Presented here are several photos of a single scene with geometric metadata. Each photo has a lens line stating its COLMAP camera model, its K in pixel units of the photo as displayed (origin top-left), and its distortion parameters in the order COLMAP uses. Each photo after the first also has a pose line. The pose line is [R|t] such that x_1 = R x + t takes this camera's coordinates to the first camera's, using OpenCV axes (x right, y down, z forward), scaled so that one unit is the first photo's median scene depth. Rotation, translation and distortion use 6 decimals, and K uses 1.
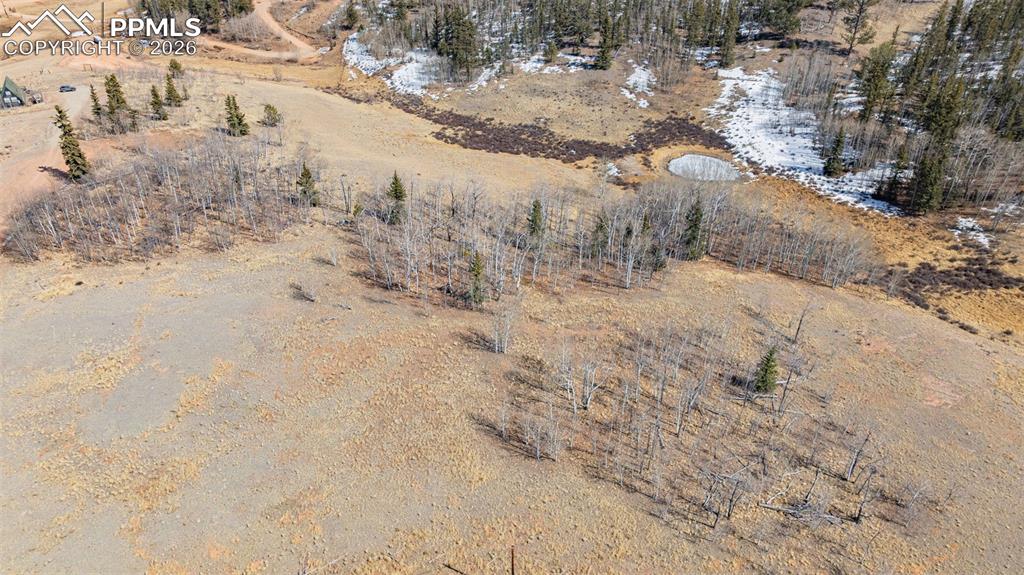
lens RADIAL K [[722.6, 0, 512.0], [0, 722.6, 287.5], [0, 0, 1]] dist [-0.022668, 0.033296]
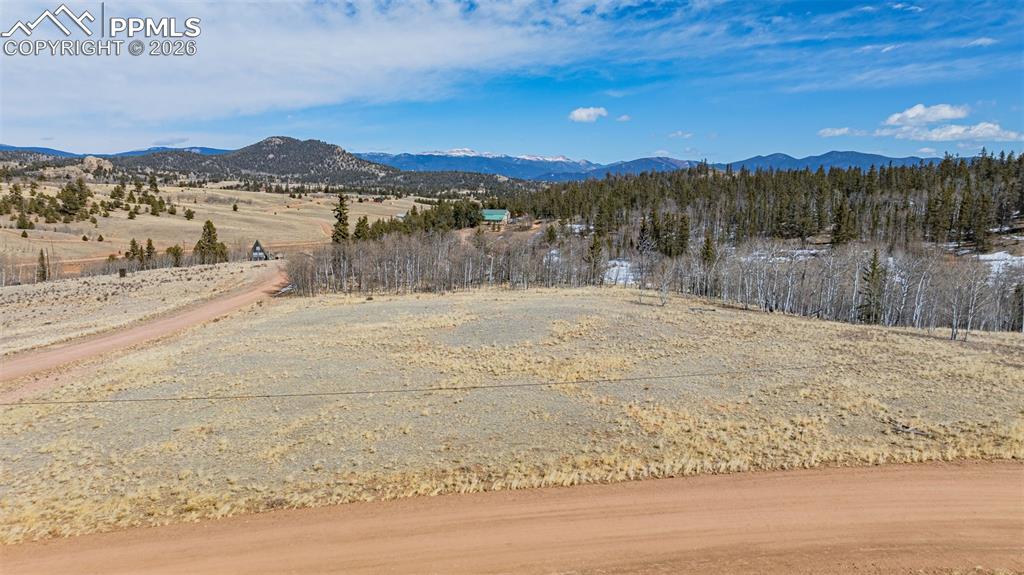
lens RADIAL K [[722.6, 0, 512.0], [0, 722.6, 287.5], [0, 0, 1]] dist [-0.022668, 0.033296]
pose [[0.986385, 0.031051, -0.161492, -0.141050], [-0.095244, 0.908413, -0.407080, 0.156740], [0.134062, 0.416919, 0.899003, 0.113899]]
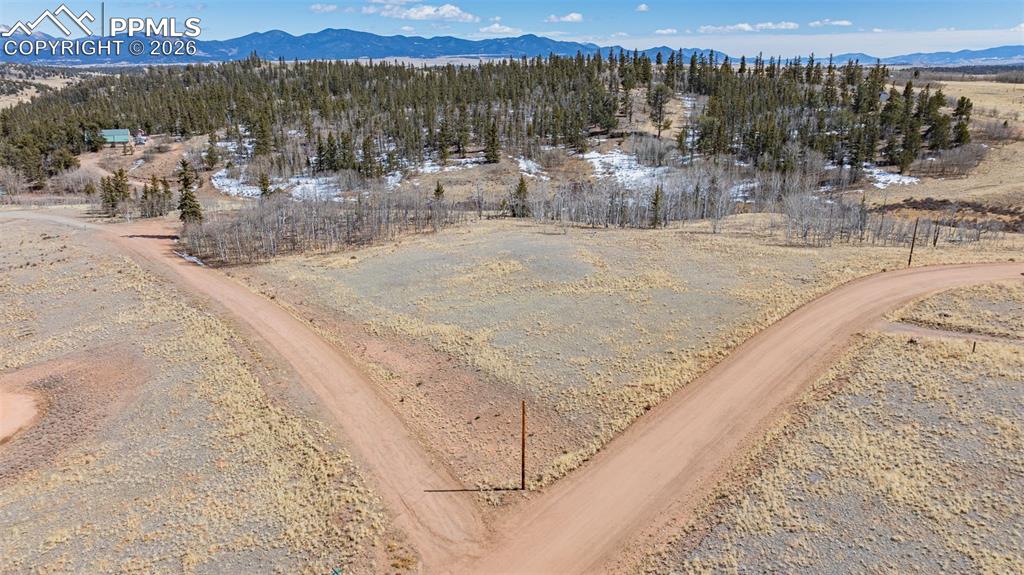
lens RADIAL K [[722.6, 0, 512.0], [0, 722.6, 287.5], [0, 0, 1]] dist [-0.022668, 0.033296]
pose [[0.883204, -0.138852, 0.447964, -0.434381], [0.252498, 0.945699, -0.204692, 0.162033], [-0.395217, 0.293894, 0.870304, -0.030910]]
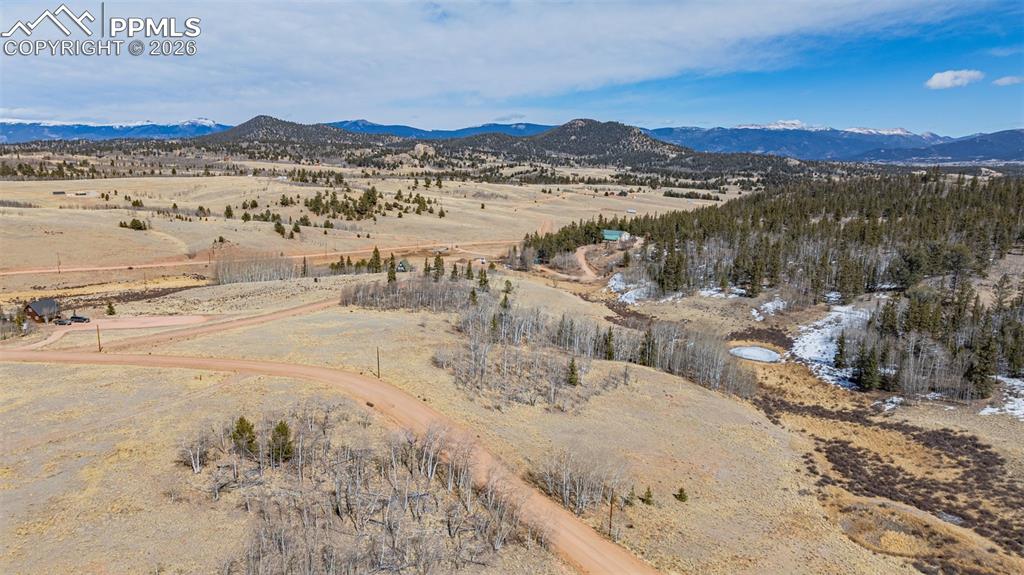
lens RADIAL K [[722.6, 0, 512.0], [0, 722.6, 287.5], [0, 0, 1]] dist [-0.022668, 0.033296]
pose [[0.831423, 0.110667, -0.544508, 0.478725], [-0.309363, 0.906223, -0.288191, 0.197089], [0.461553, 0.408059, 0.787691, -0.251797]]
